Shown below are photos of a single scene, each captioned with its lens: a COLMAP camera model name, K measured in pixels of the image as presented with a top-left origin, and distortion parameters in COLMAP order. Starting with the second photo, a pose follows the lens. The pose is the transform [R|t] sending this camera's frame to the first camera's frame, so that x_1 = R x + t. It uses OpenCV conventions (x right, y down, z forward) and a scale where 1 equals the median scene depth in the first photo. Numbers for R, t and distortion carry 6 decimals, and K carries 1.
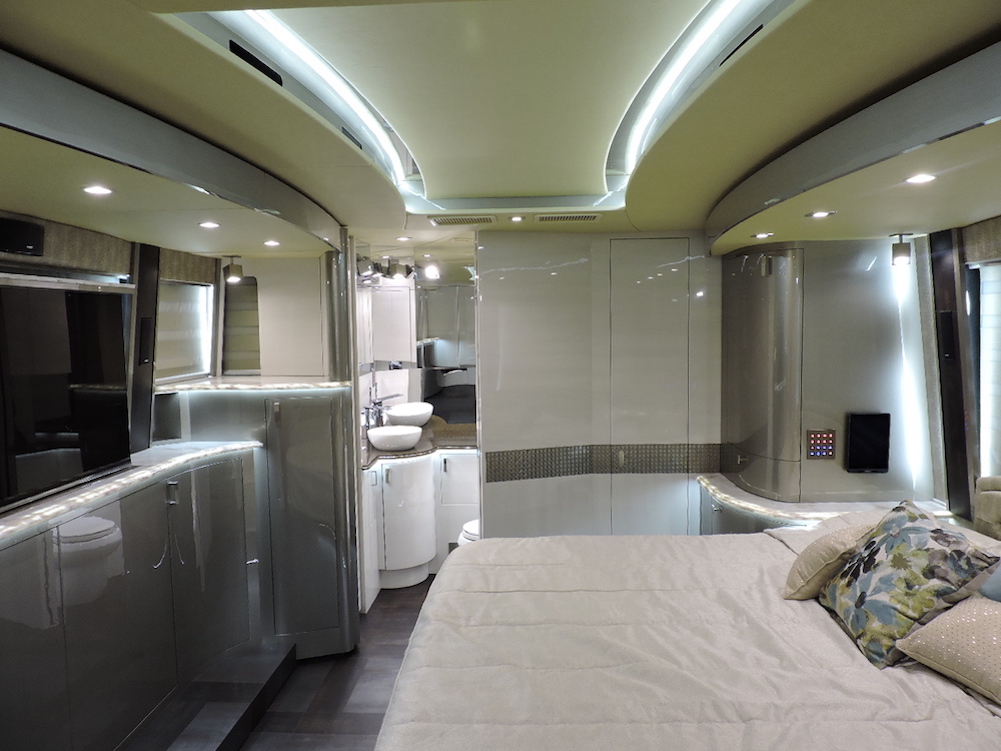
lens RADIAL K [[712.4, 0, 499.9], [0, 712.4, 379.3], [0, 0, 1]] dist [-0.024179, 0.008635]
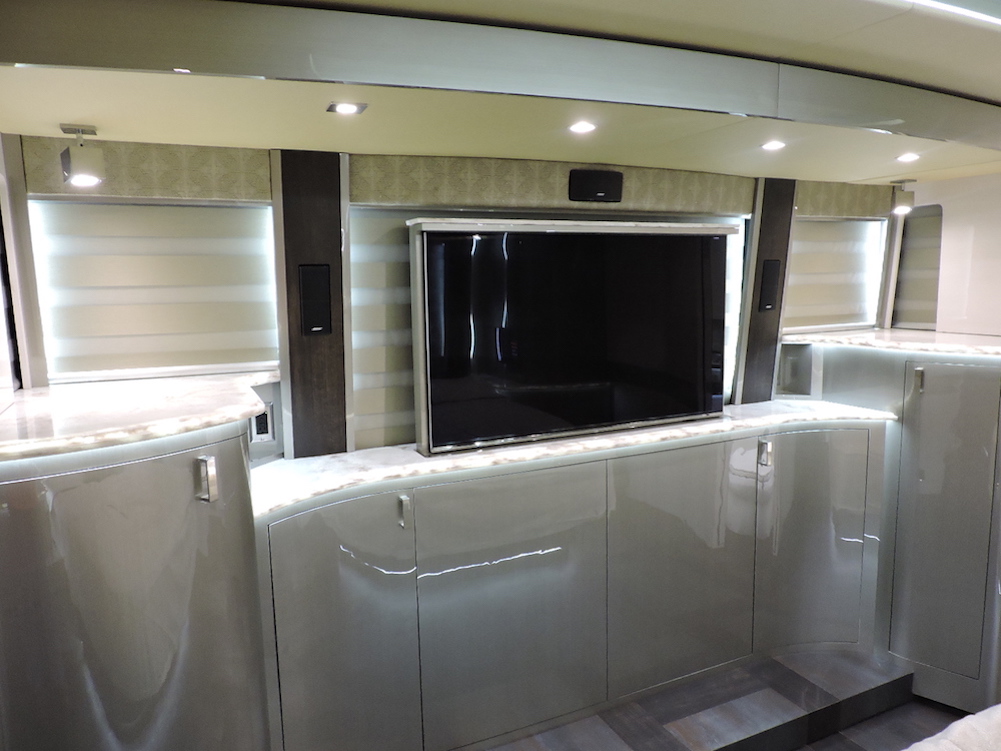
lens RADIAL K [[712.4, 0, 499.9], [0, 712.4, 379.3], [0, 0, 1]] dist [-0.024179, 0.008635]
pose [[0.467538, 0.123571, -0.875293, 0.143091], [-0.055375, 0.992331, 0.110515, -0.013586], [0.882237, -0.003201, 0.470795, 0.226438]]
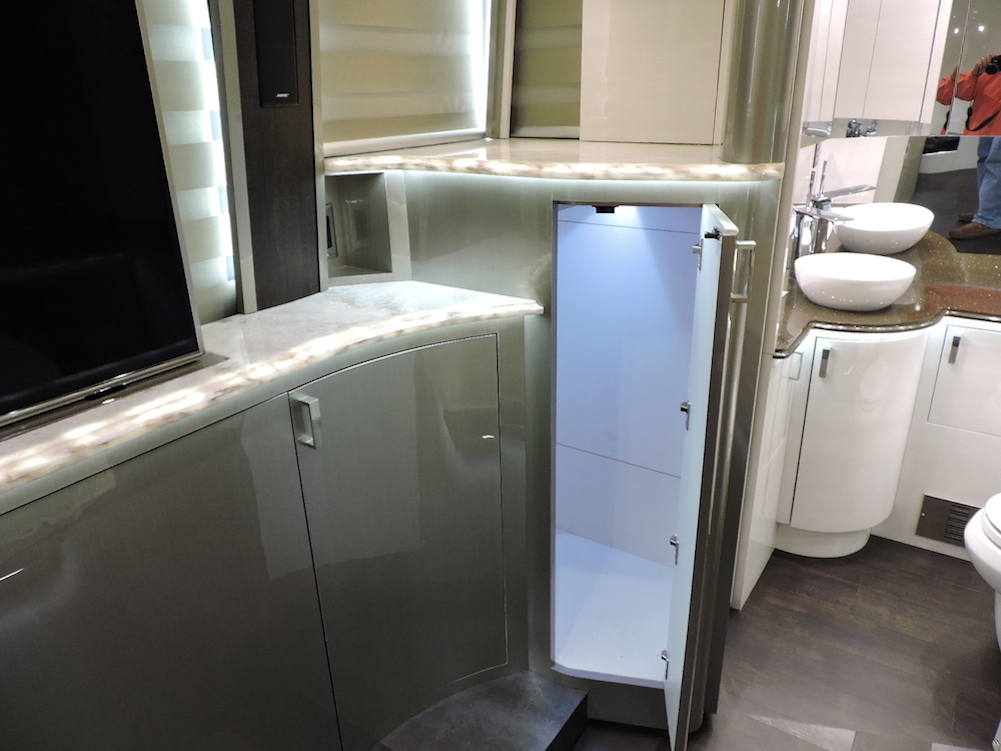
lens RADIAL K [[712.4, 0, 499.9], [0, 712.4, 379.3], [0, 0, 1]] dist [-0.024179, 0.008635]
pose [[0.848663, 0.193226, -0.492377, -0.133042], [-0.030478, 0.947203, 0.319183, -0.004084], [0.528055, -0.255872, 0.809745, 0.611326]]
